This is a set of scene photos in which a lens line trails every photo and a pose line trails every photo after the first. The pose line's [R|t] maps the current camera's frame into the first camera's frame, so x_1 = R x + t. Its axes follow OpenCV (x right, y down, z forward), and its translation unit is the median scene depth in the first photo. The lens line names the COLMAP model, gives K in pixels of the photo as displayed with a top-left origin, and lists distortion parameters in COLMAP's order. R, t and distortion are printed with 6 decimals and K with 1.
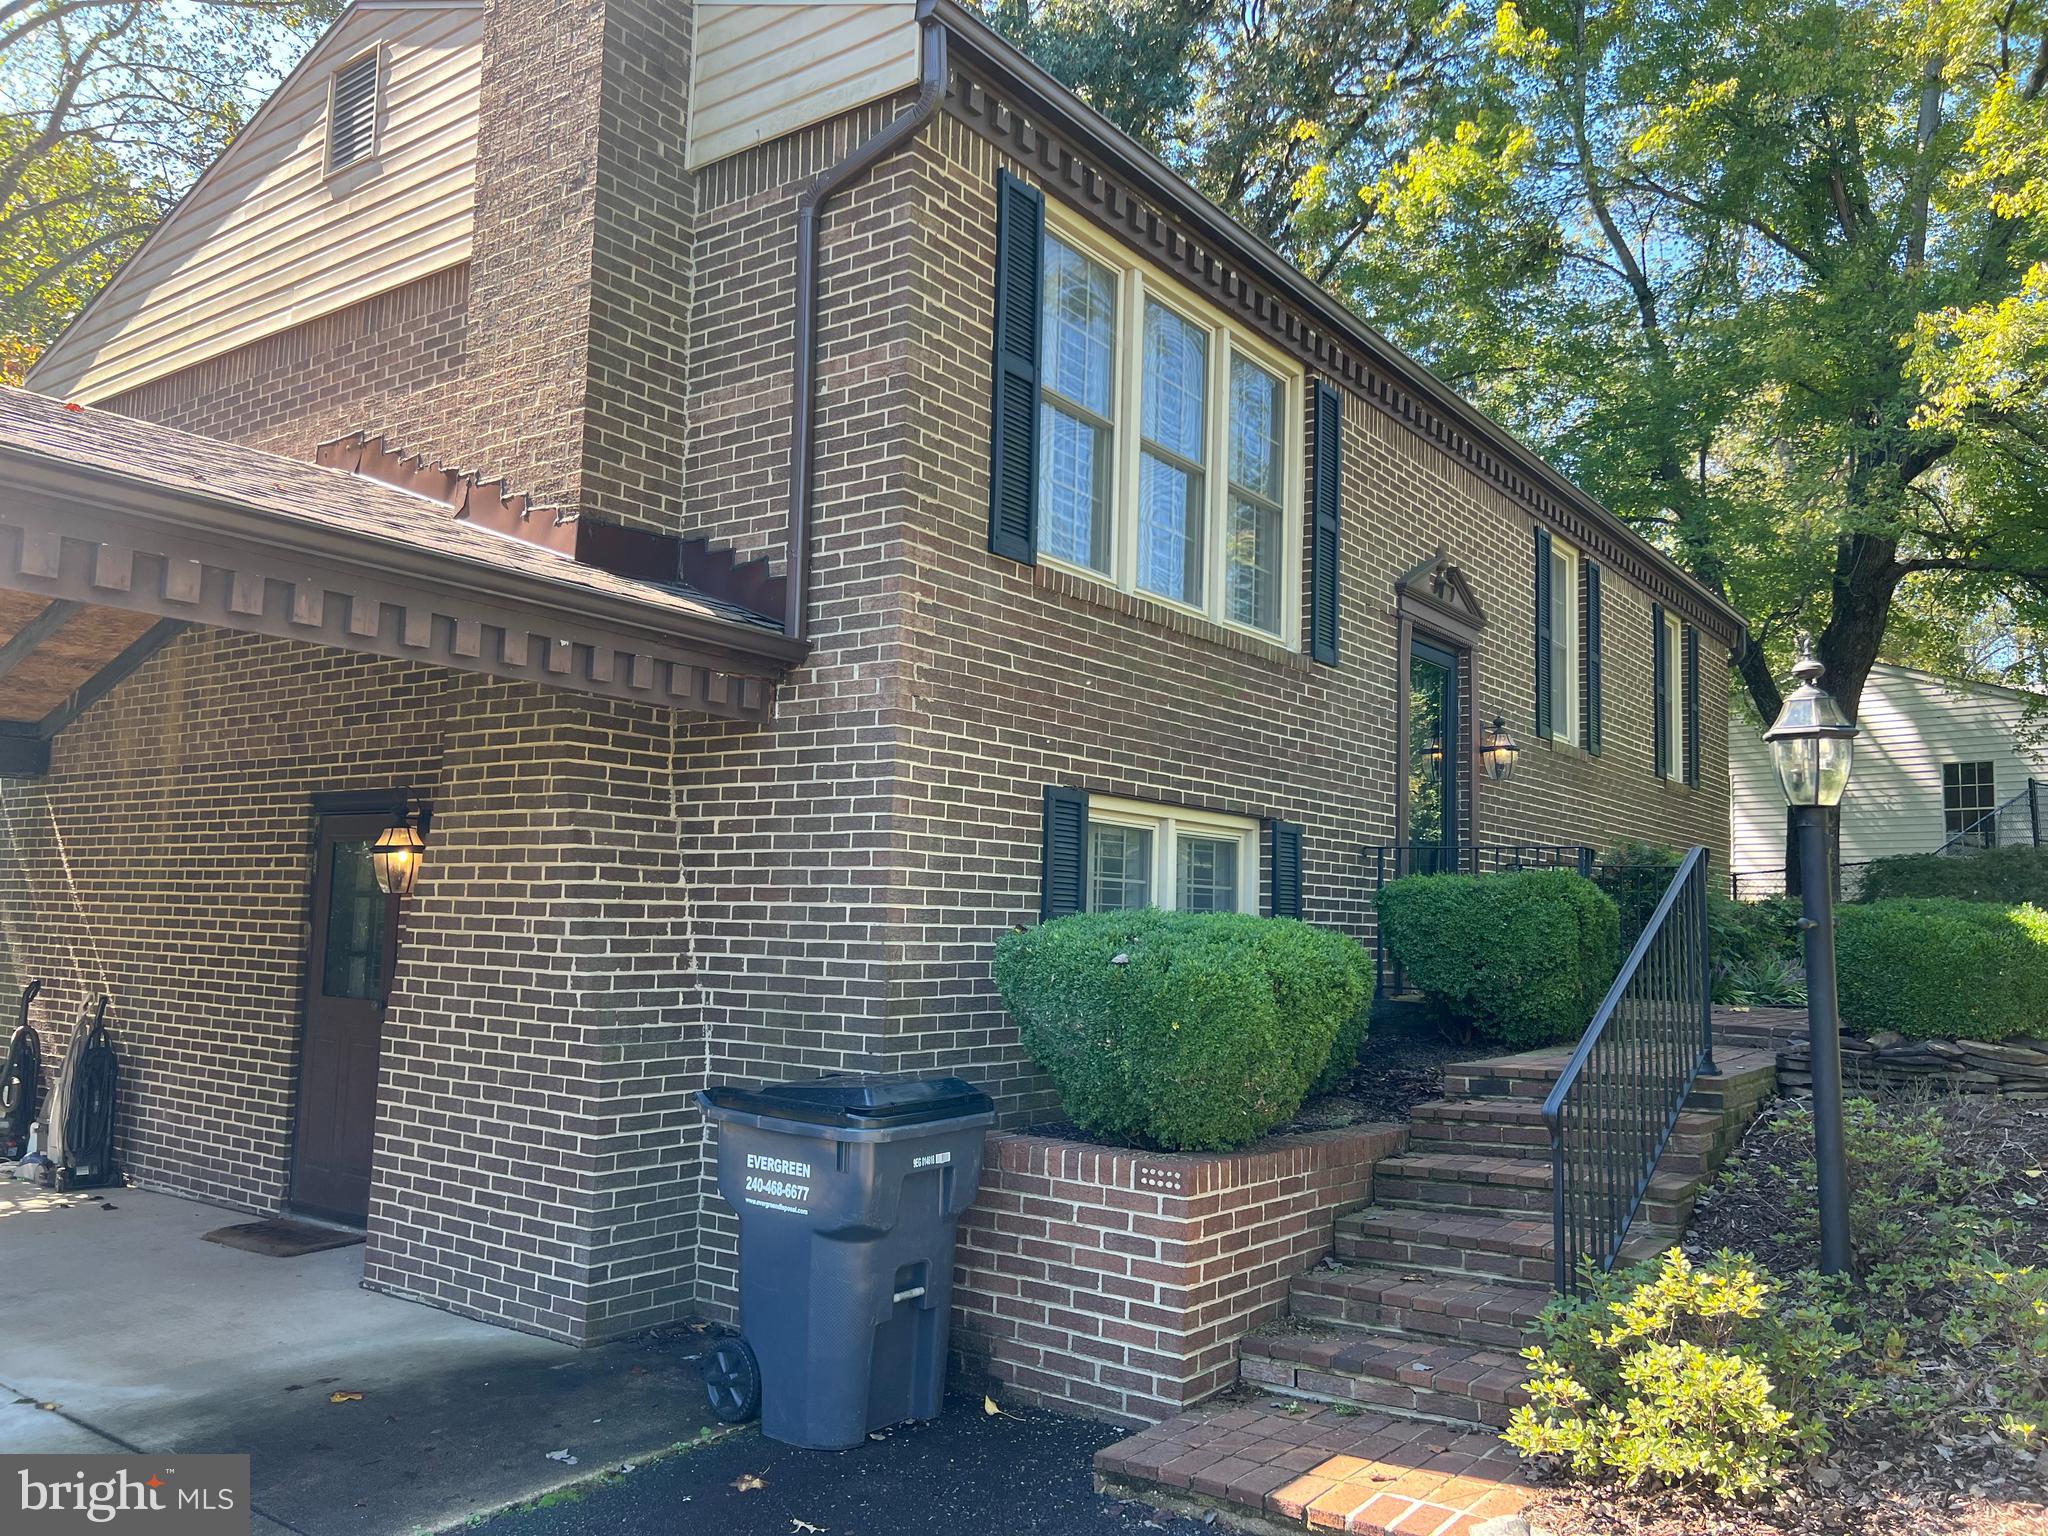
lens RADIAL K [[1569.9, 0, 1024.0], [0, 1569.9, 768.0], [0, 0, 1]] dist [0.052458, -0.058962]
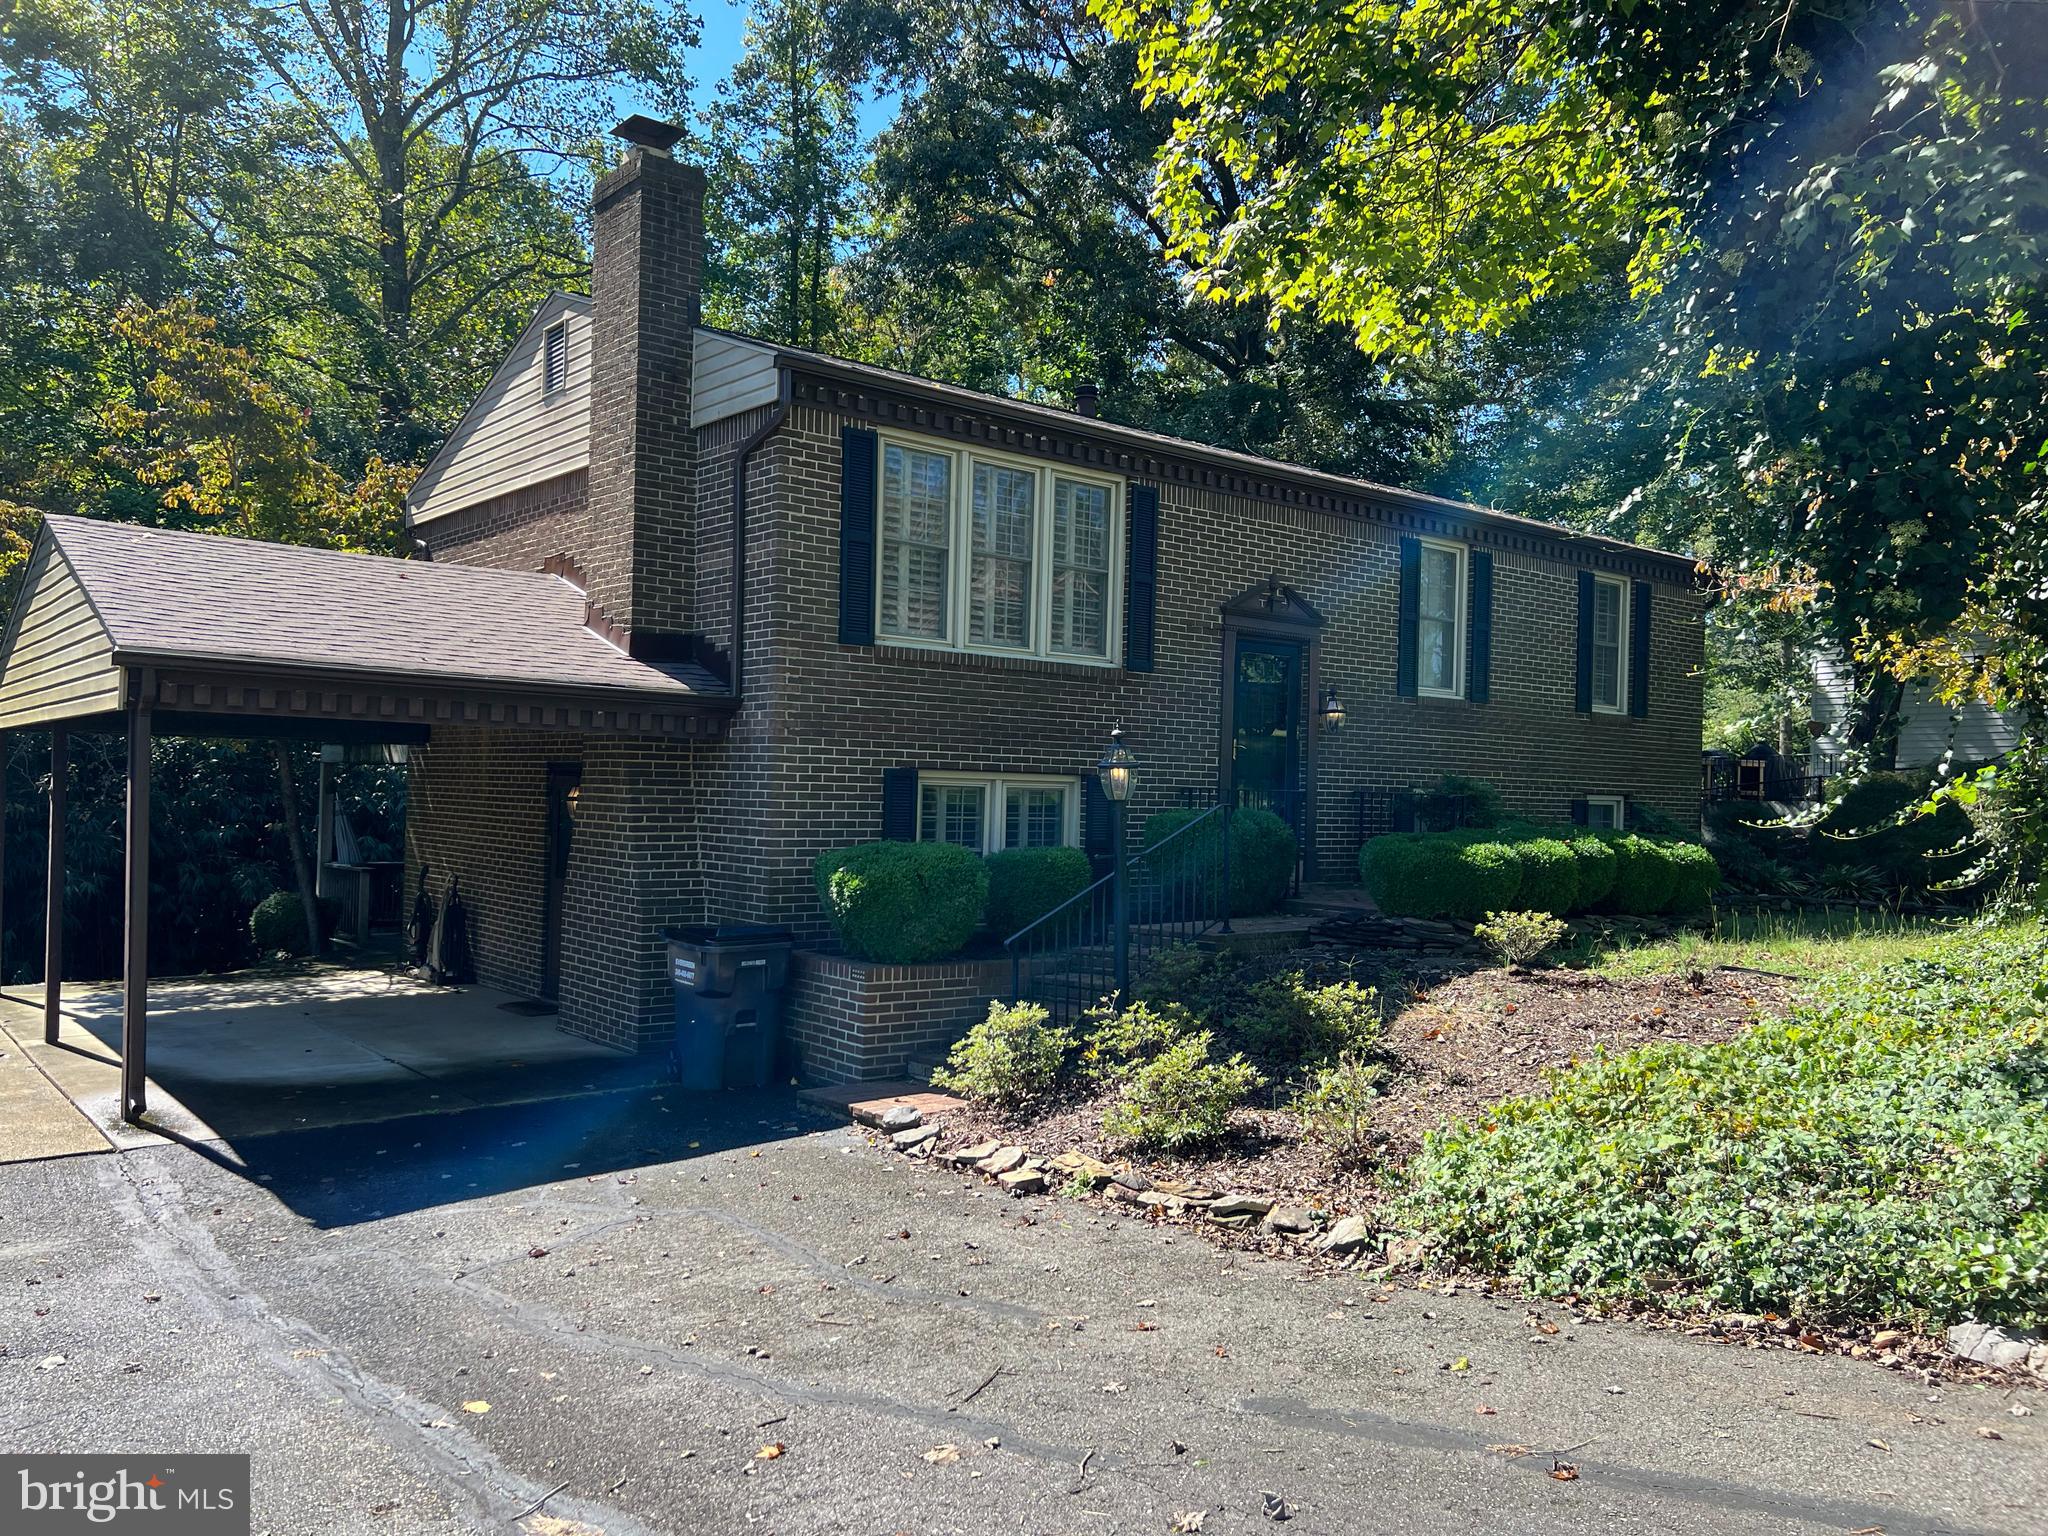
lens RADIAL K [[1569.9, 0, 1024.0], [0, 1569.9, 768.0], [0, 0, 1]] dist [0.052458, -0.058962]
pose [[0.969880, -0.005979, -0.243508, 0.622862], [0.025165, 0.996809, 0.075752, -0.124798], [0.242278, -0.079598, 0.966936, -0.716998]]
